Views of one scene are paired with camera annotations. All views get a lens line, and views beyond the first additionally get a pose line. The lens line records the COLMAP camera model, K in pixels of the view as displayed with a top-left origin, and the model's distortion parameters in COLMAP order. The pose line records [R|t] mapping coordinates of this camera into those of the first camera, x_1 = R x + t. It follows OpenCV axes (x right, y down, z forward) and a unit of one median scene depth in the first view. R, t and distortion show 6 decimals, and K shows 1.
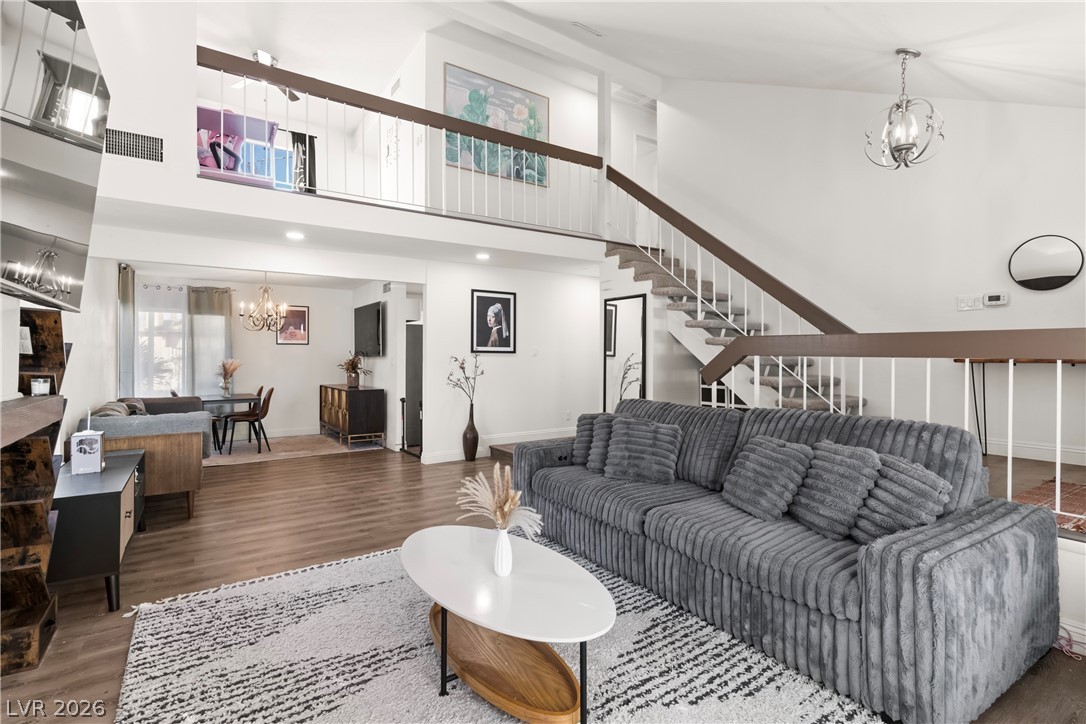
lens RADIAL K [[509.5, 0, 535.8], [0, 509.5, 354.0], [0, 0, 1]] dist [0.002162, 0.000389]
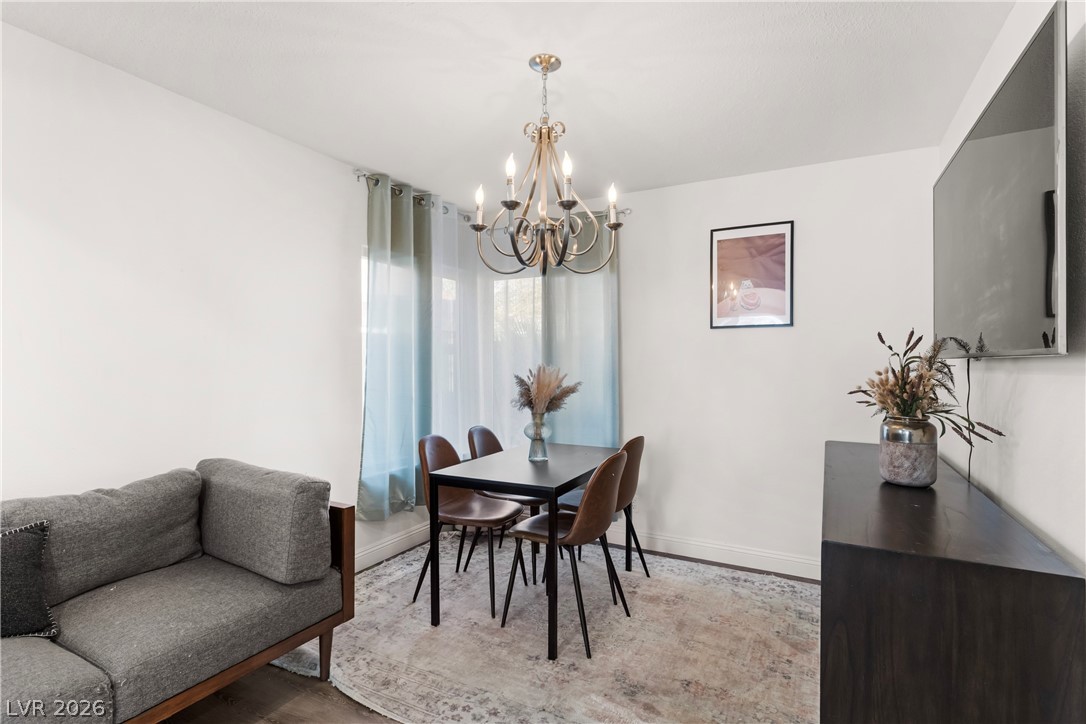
lens RADIAL K [[516.0, 0, 548.5], [0, 516.0, 363.1], [0, 0, 1]] dist [0.001160, 0.000116]
pose [[0.480185, -0.004366, -0.877156, -0.278232], [0.002920, 0.999990, -0.003378, 0.011427], [0.877162, -0.000939, 0.480193, 0.901671]]
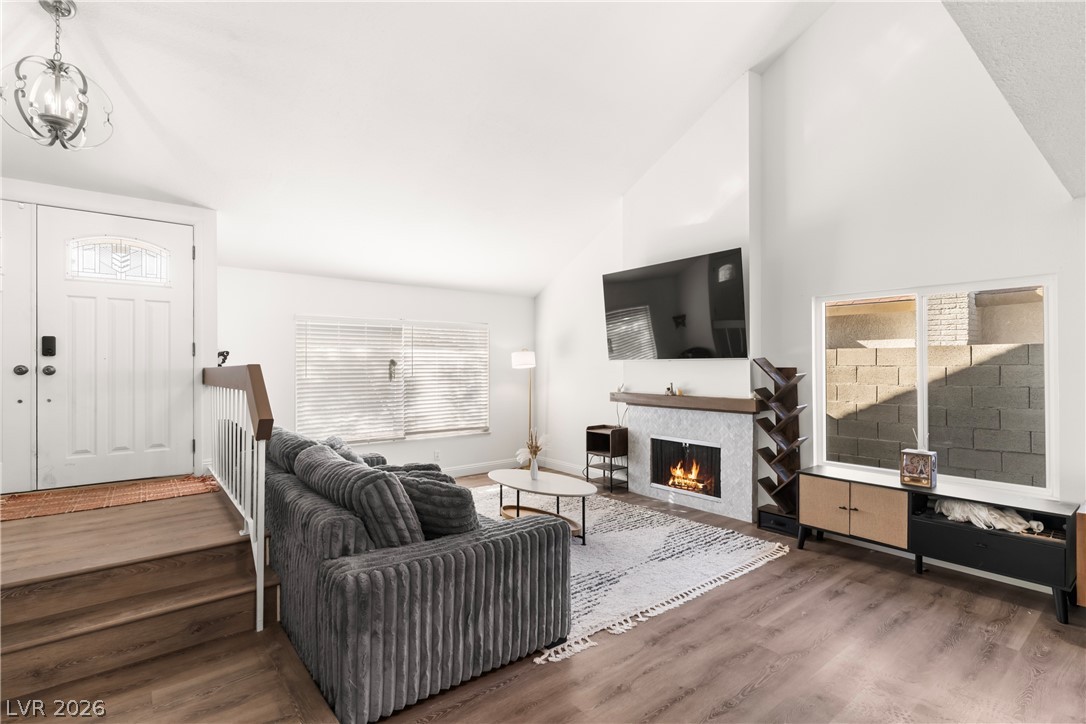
lens RADIAL K [[516.0, 0, 548.5], [0, 516.0, 363.1], [0, 0, 1]] dist [0.001160, 0.000116]
pose [[-0.994805, 0.003334, -0.101743, 0.028728], [0.003942, 0.999976, -0.005780, -0.016242], [0.101721, -0.006151, -0.994794, 0.992866]]
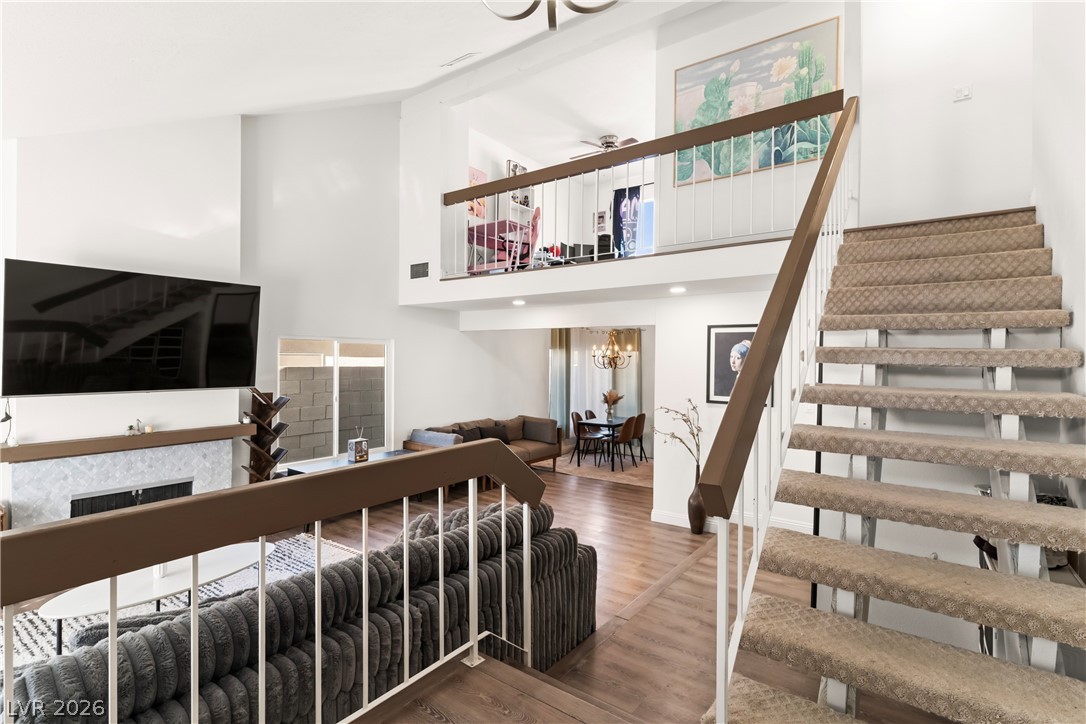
lens RADIAL K [[516.0, 0, 548.5], [0, 516.0, 363.1], [0, 0, 1]] dist [0.001160, 0.000116]
pose [[0.353800, 0.014287, -0.935212, 0.558999], [-0.009065, 0.999889, 0.011846, -0.073919], [0.935277, 0.004287, 0.353890, 0.464895]]
